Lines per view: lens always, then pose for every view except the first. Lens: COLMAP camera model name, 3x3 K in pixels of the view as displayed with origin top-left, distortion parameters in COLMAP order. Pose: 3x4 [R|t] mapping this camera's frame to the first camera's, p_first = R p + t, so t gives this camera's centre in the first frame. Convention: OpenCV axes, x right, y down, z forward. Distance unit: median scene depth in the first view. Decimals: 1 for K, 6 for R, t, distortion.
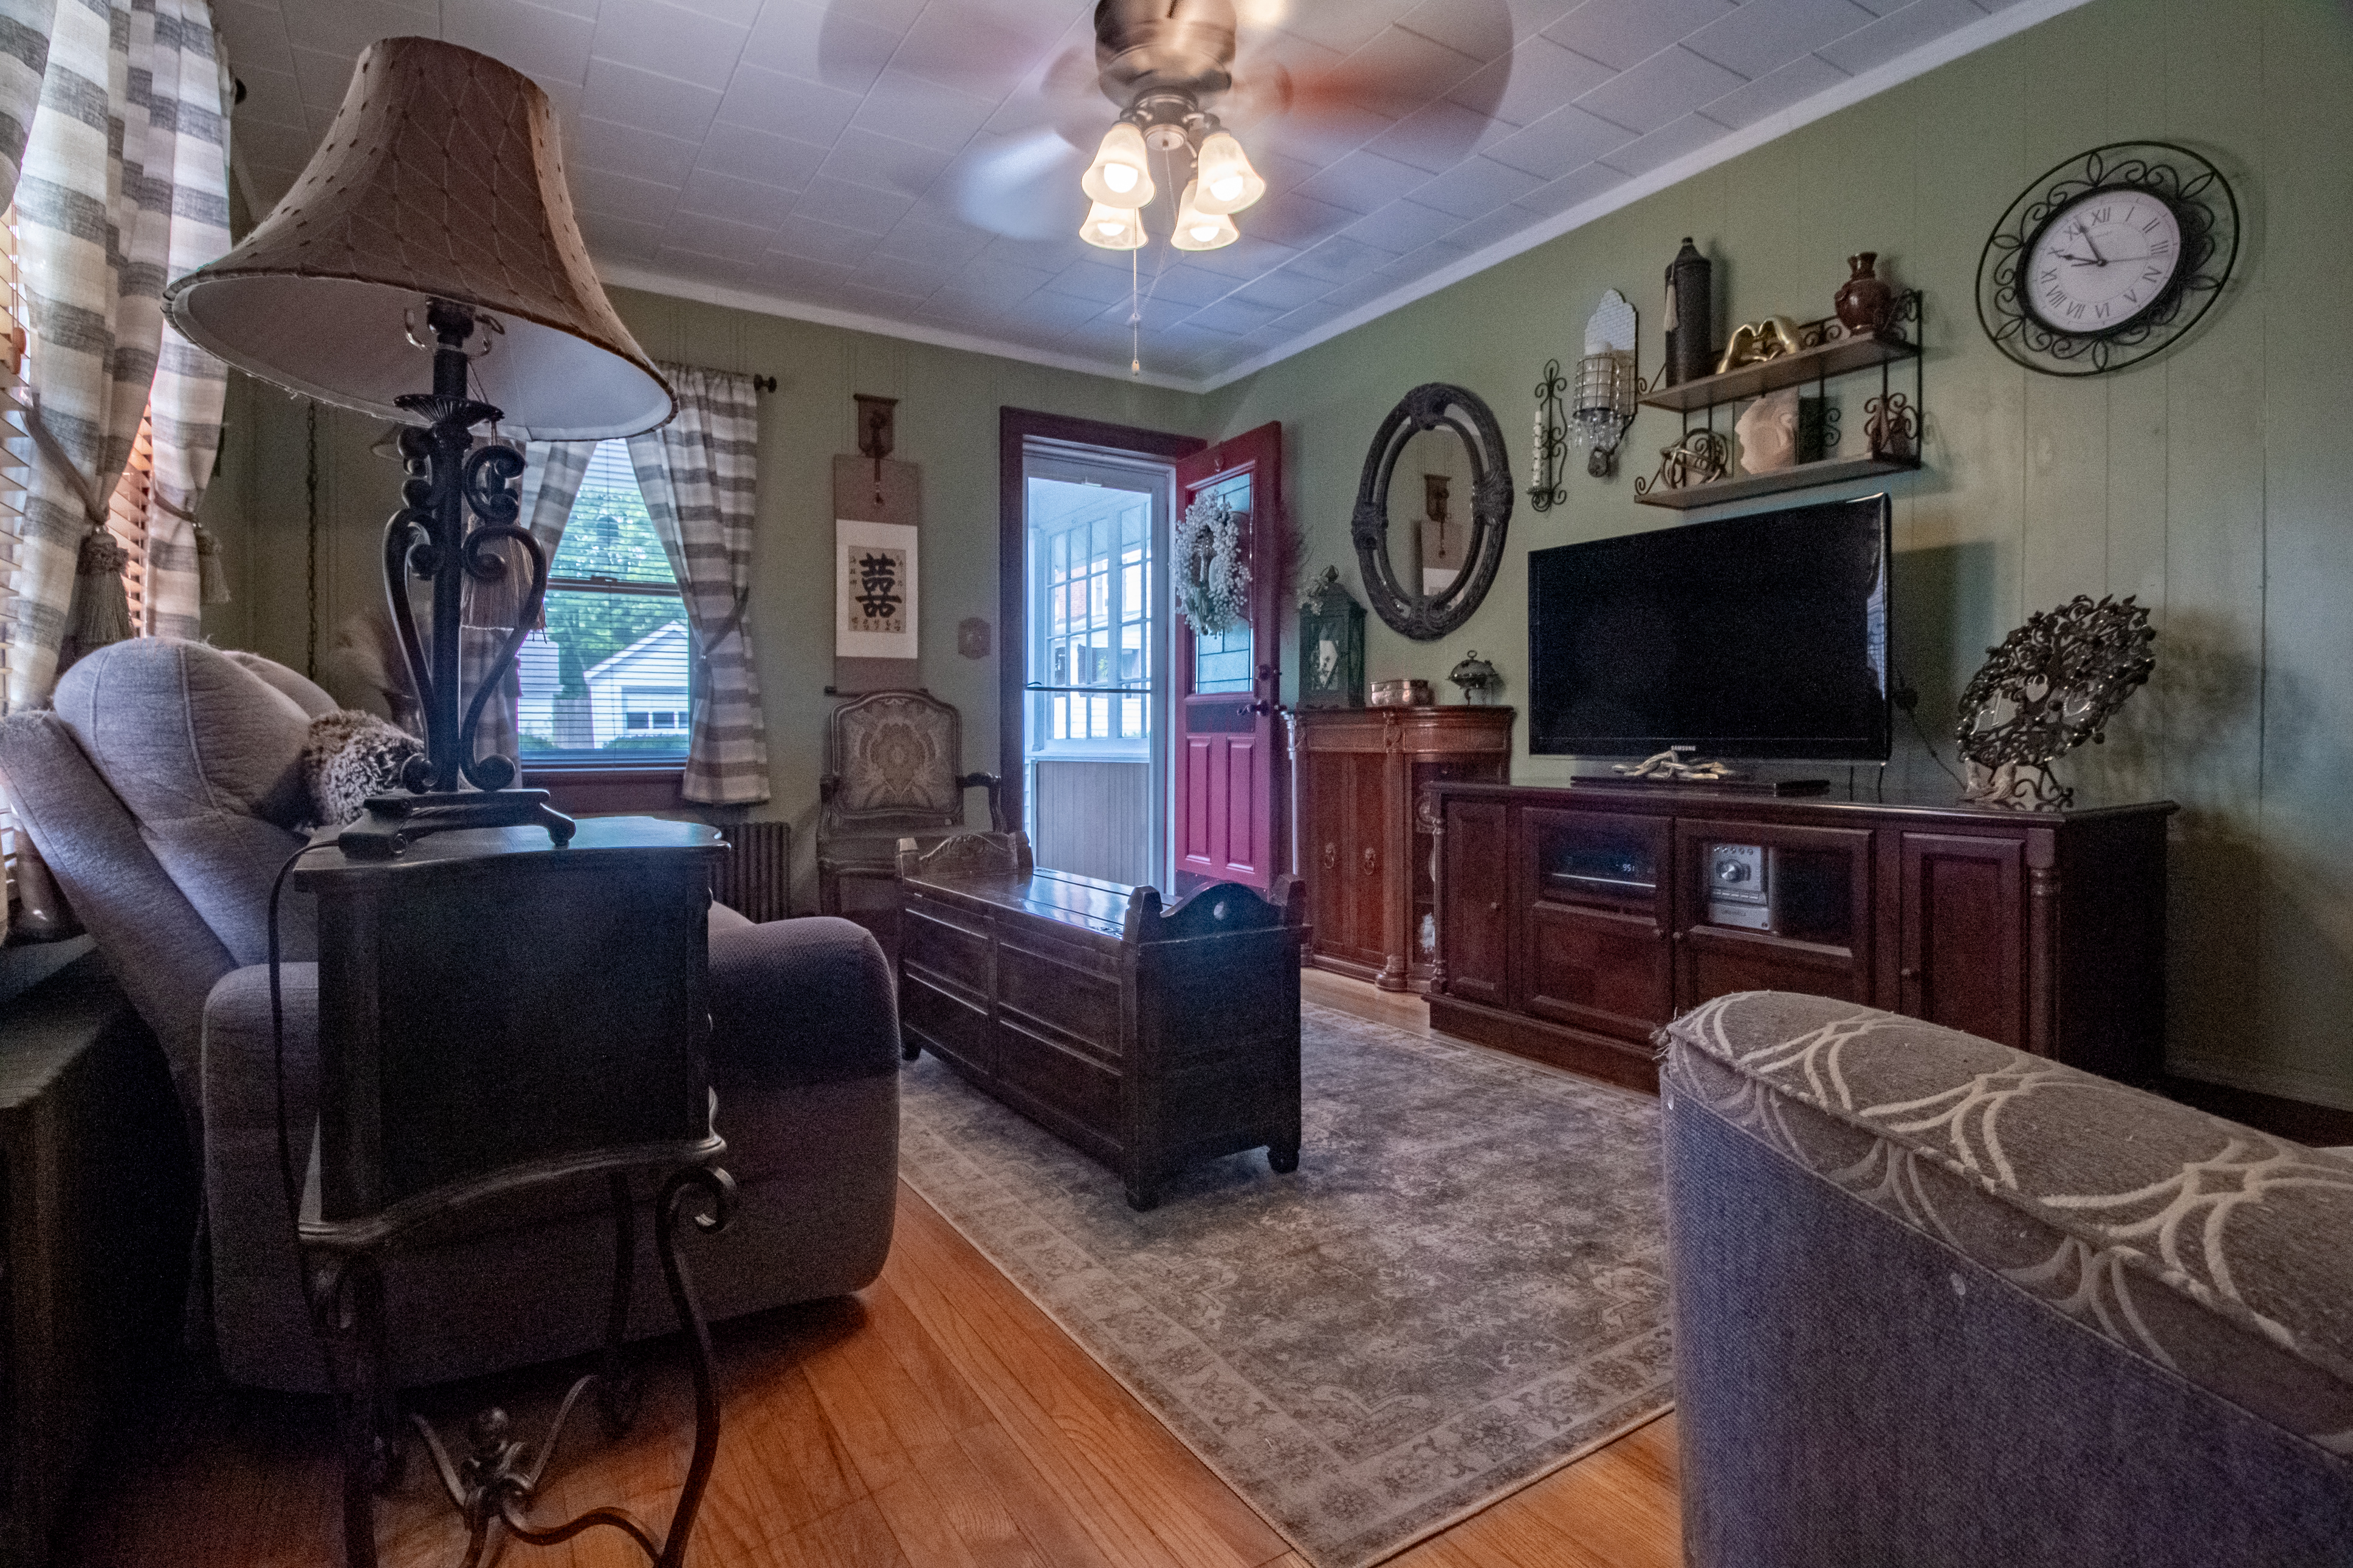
lens RADIAL K [[1160.8, 0, 1169.8], [0, 1160.8, 811.9], [0, 0, 1]] dist [-0.015486, -0.001780]
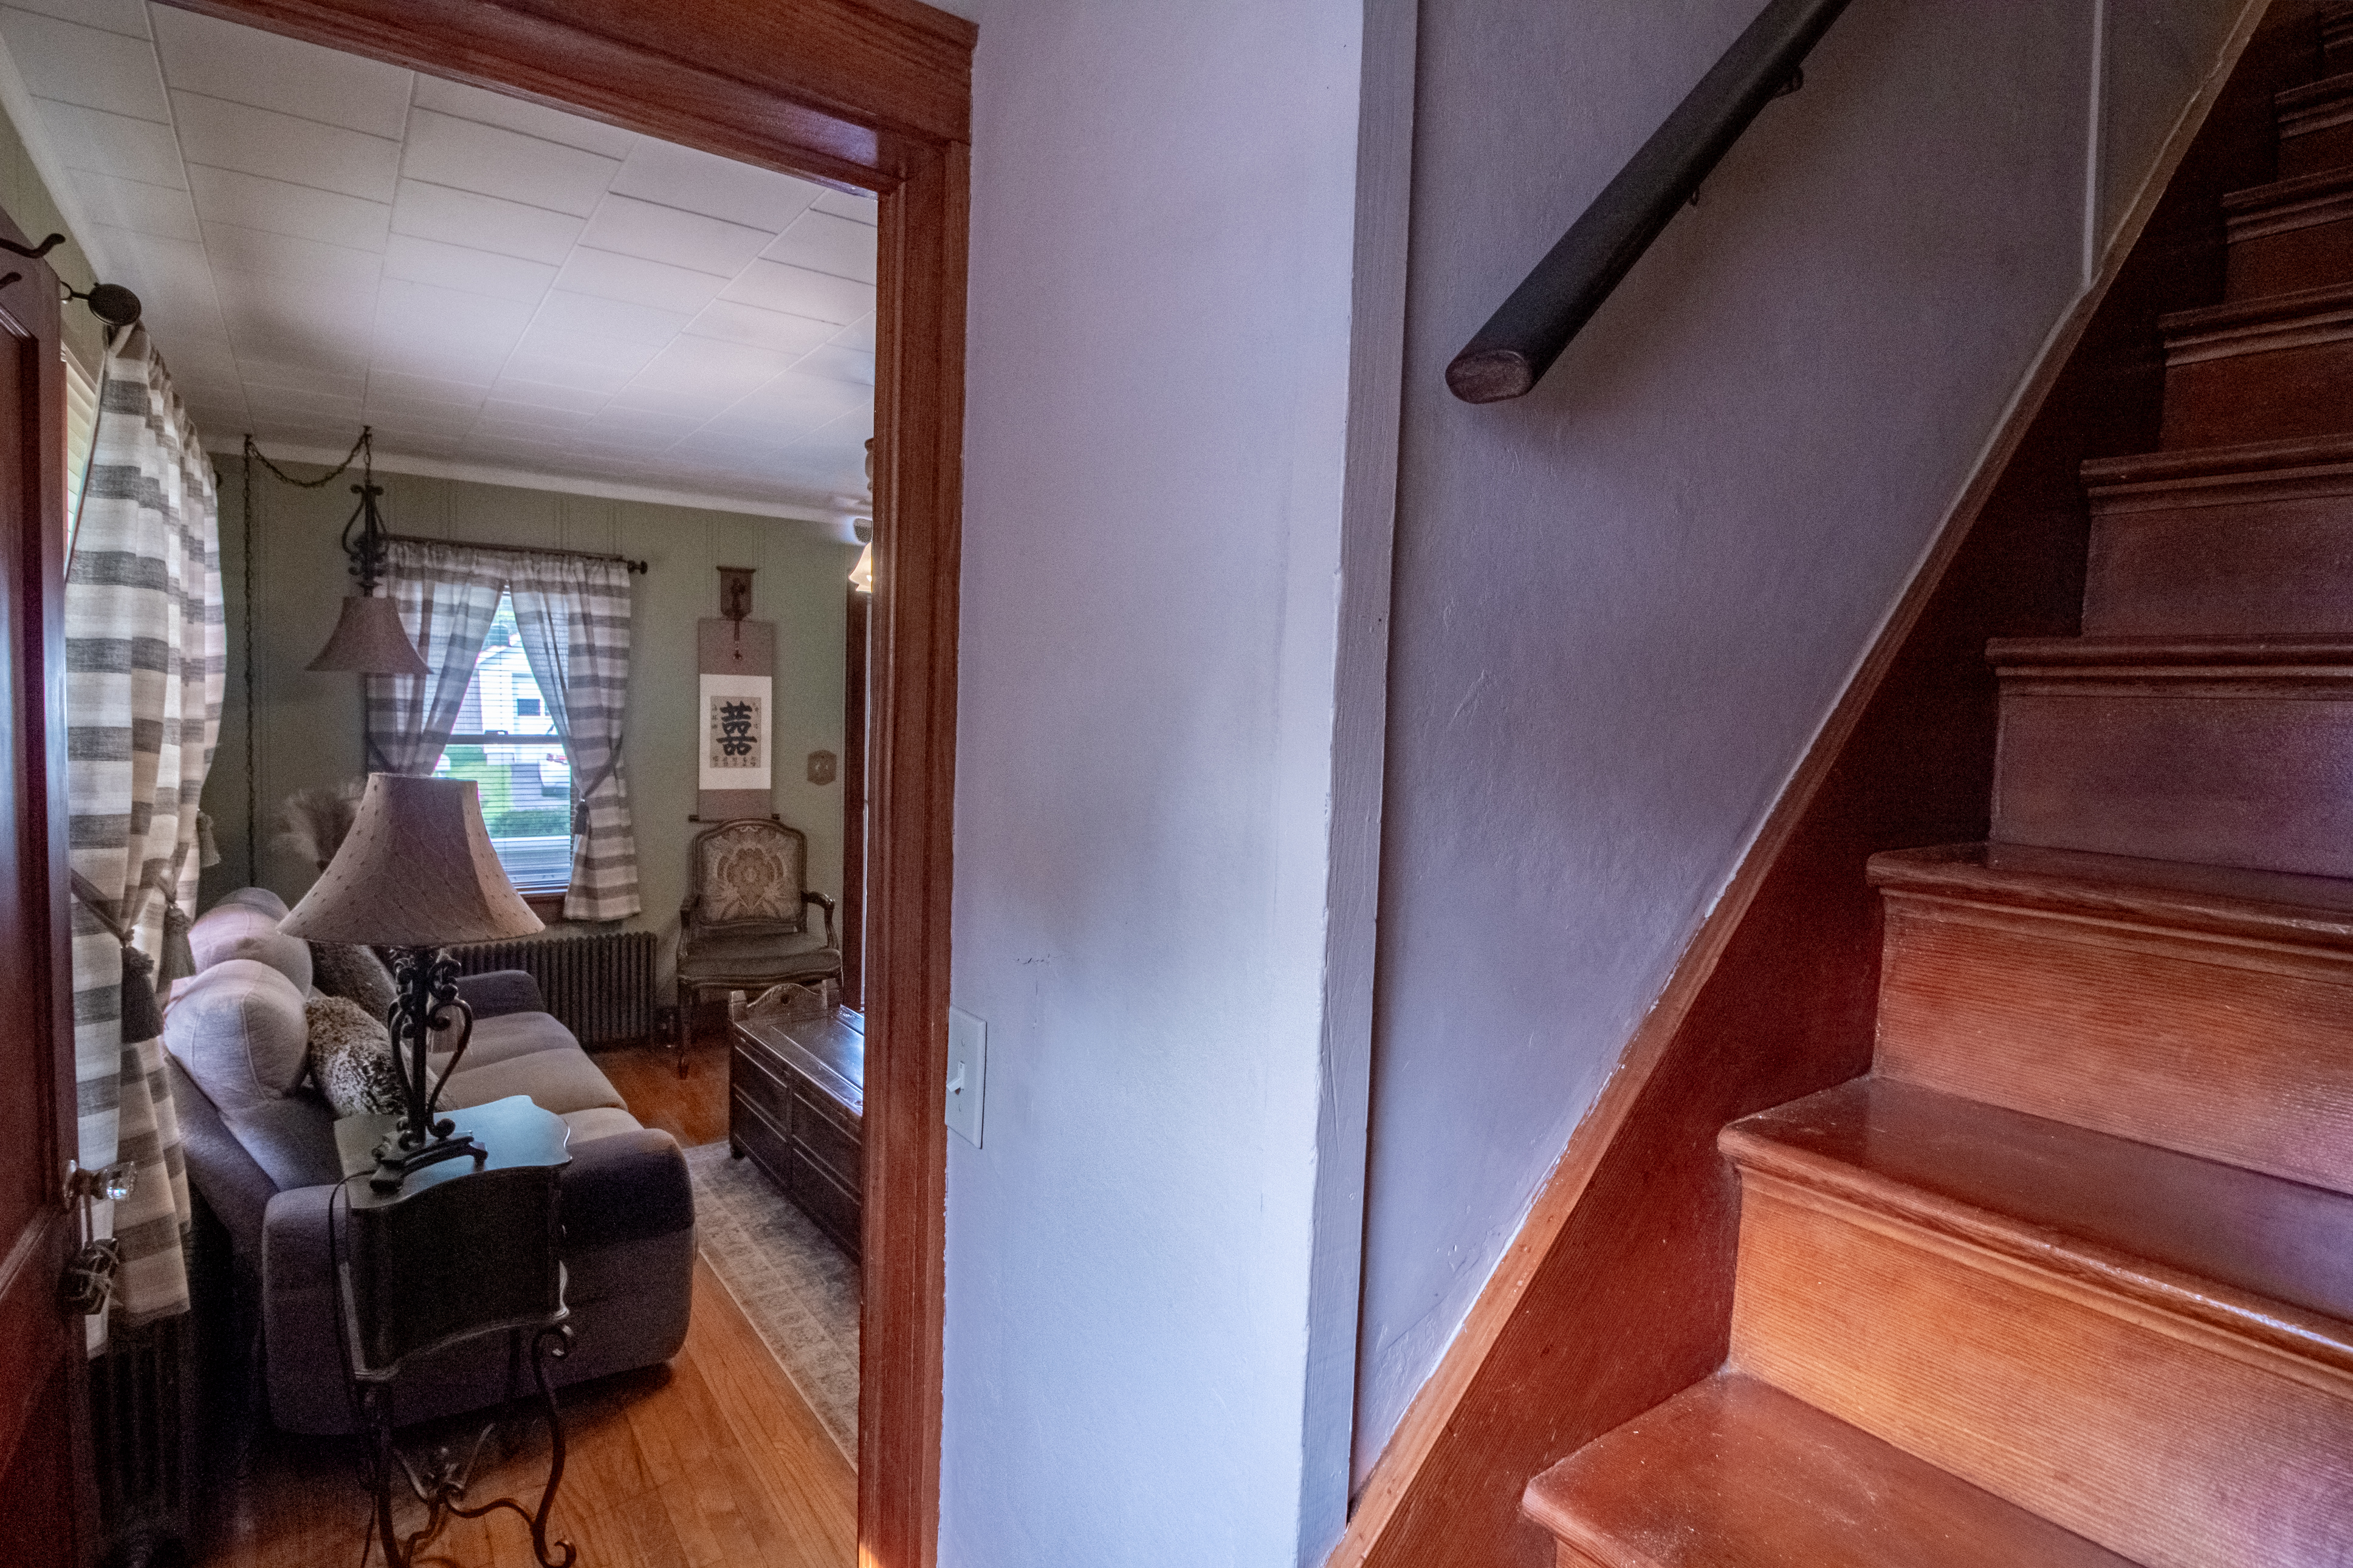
lens RADIAL K [[1194.0, 0, 1184.6], [0, 1194.0, 831.9], [0, 0, 1]] dist [-0.015234, -0.000884]
pose [[0.996961, 0.025090, 0.073749, 0.208880], [-0.028432, 0.998600, 0.044615, -0.279510], [-0.072526, -0.046577, 0.996278, -0.444911]]
